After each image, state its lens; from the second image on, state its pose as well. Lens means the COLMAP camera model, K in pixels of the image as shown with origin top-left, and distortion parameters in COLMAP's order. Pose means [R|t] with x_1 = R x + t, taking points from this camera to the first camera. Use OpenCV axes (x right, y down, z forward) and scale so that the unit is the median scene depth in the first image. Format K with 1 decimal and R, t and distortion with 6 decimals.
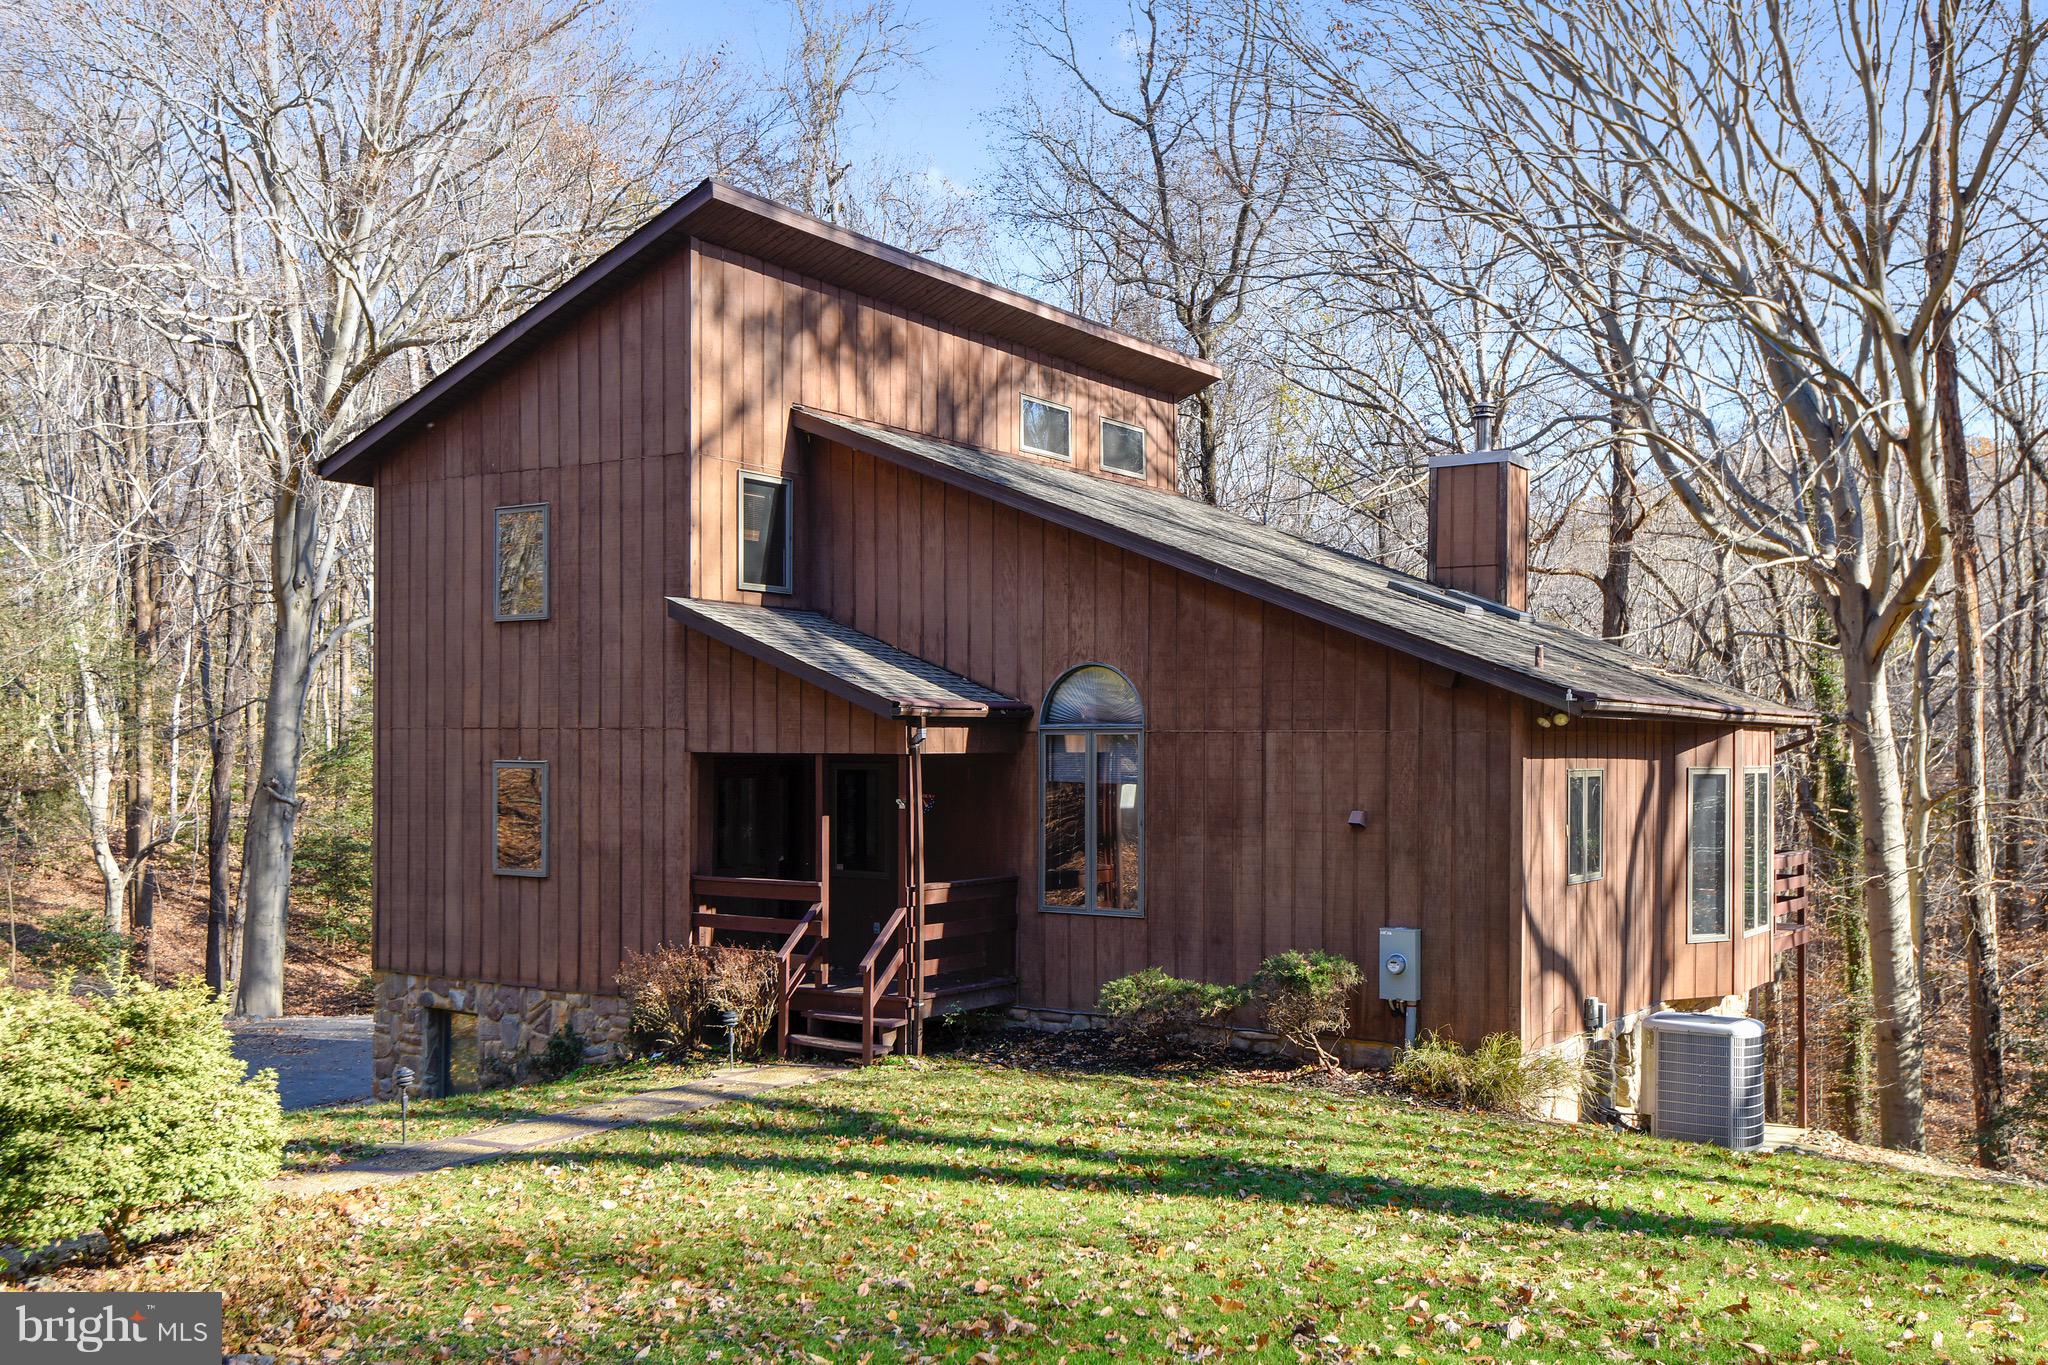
lens RADIAL K [[1839.0, 0, 1023.9], [0, 1839.0, 755.1], [0, 0, 1]] dist [-0.005296, -0.010213]
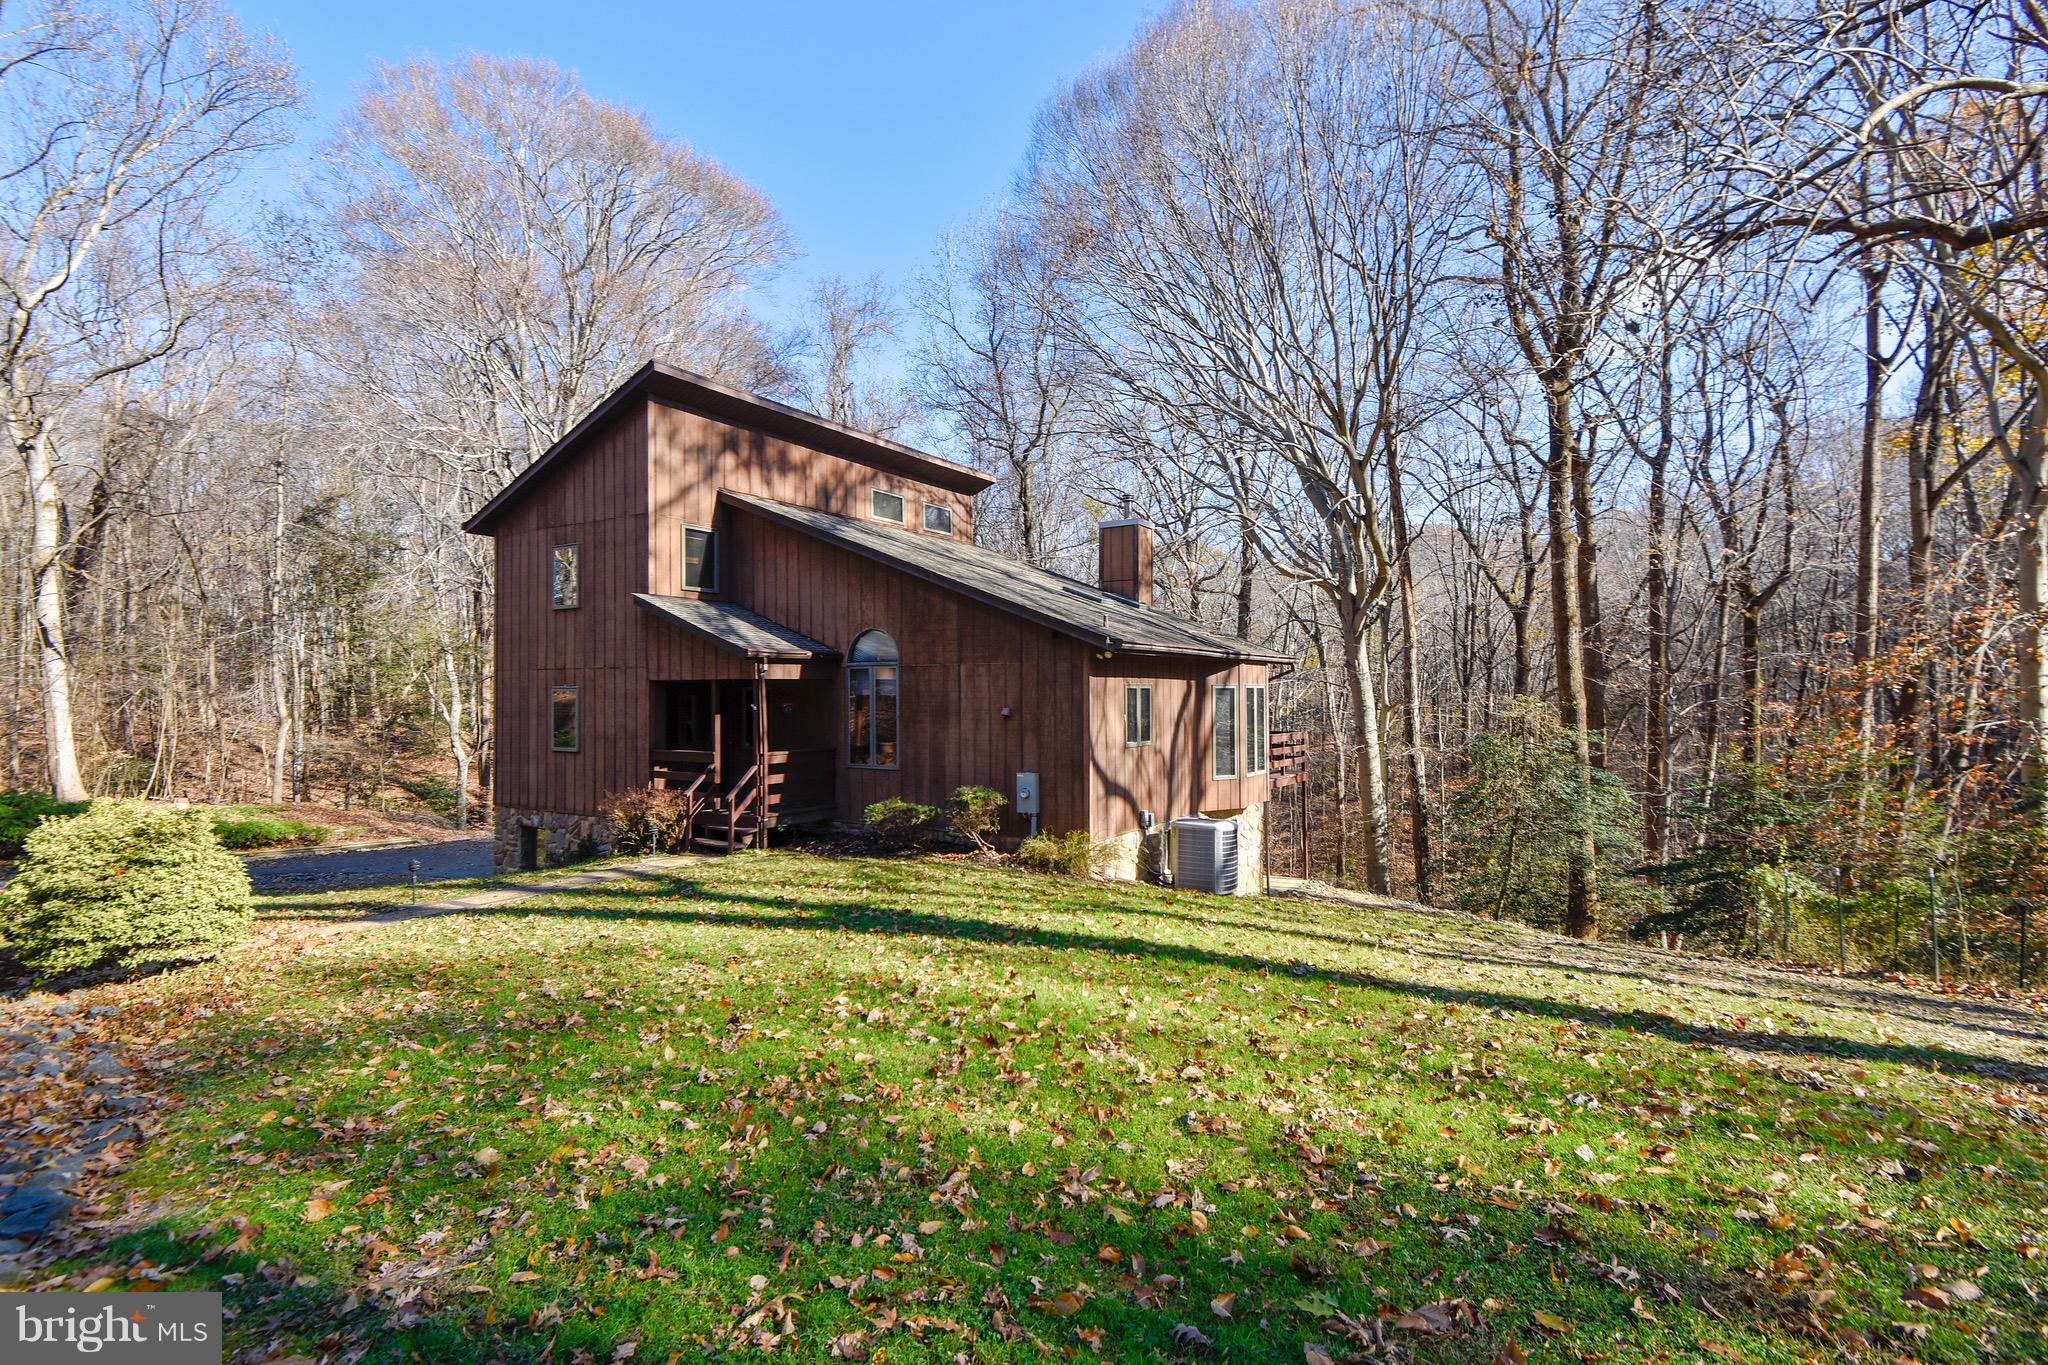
lens RADIAL K [[938.1, 0, 1029.5], [0, 938.1, 674.5], [0, 0, 1]] dist [0.001884, -0.017317]
pose [[0.999144, -0.009675, 0.040214, 0.160576], [0.010518, 0.999729, -0.020791, 0.016381], [-0.040002, 0.021196, 0.998975, 0.079172]]
